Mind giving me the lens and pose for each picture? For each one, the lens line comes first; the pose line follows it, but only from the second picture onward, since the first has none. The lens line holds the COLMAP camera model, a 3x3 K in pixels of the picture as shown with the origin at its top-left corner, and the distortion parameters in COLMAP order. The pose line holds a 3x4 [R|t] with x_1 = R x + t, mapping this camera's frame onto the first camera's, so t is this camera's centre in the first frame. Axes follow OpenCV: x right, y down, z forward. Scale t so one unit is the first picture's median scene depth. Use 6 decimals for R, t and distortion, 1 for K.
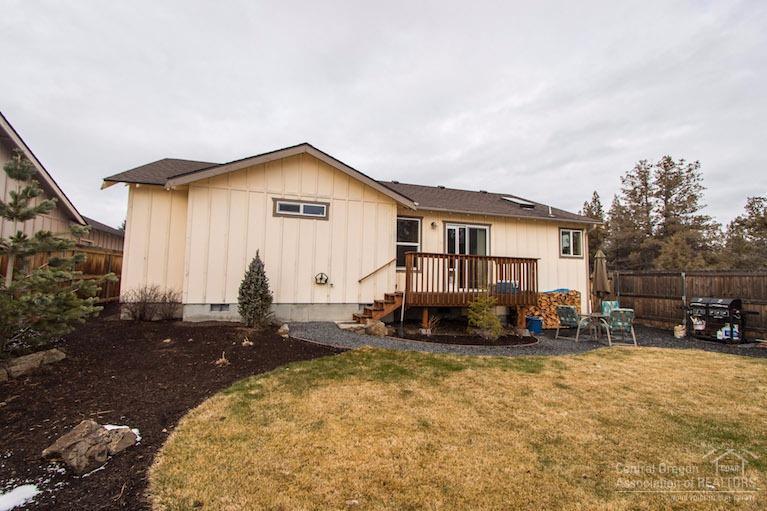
lens RADIAL K [[370.2, 0, 375.7], [0, 370.2, 247.9], [0, 0, 1]] dist [0.013291, -0.001056]
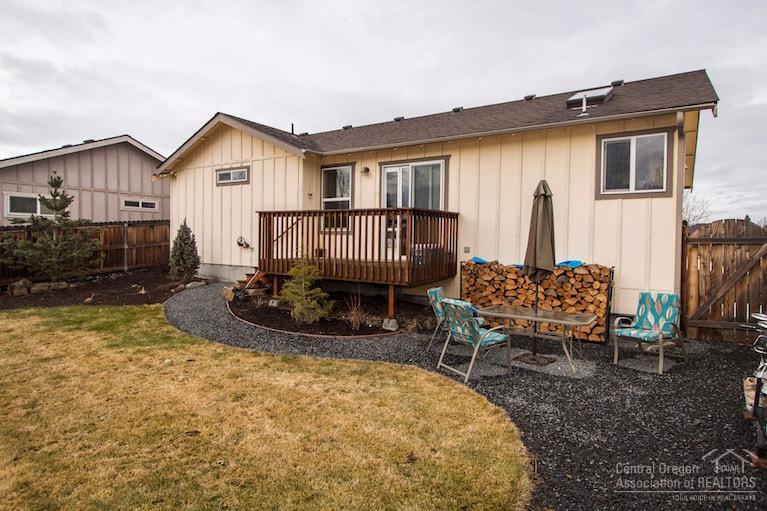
lens RADIAL K [[439.5, 0, 347.4], [0, 439.5, 253.2], [0, 0, 1]] dist [0.017204, -0.011339]
pose [[0.603864, 0.019965, -0.796837, 0.886811], [0.073652, 0.994012, 0.080720, 0.030862], [0.793677, -0.107432, 0.598777, 0.440531]]
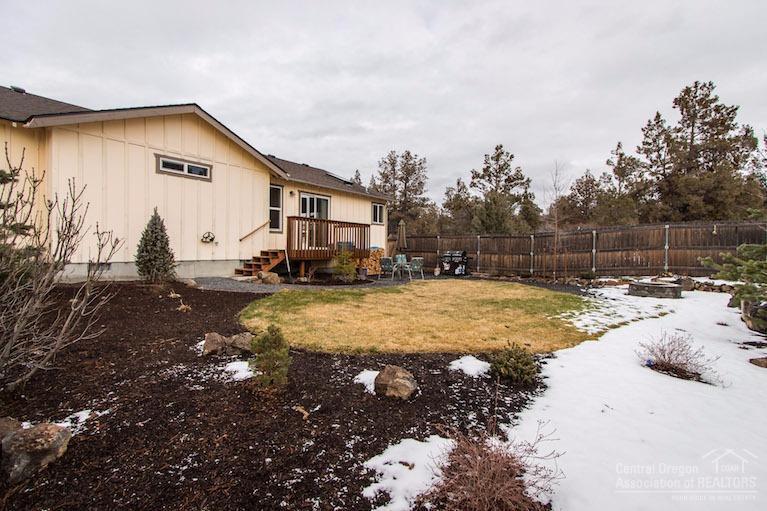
lens RADIAL K [[370.2, 0, 378.8], [0, 370.2, 251.7], [0, 0, 1]] dist [0.013291, -0.001056]
pose [[0.803478, -0.013022, 0.595192, -0.343912], [-0.050617, 0.994646, 0.090092, 0.002732], [-0.593179, -0.102514, 0.798517, -0.134579]]
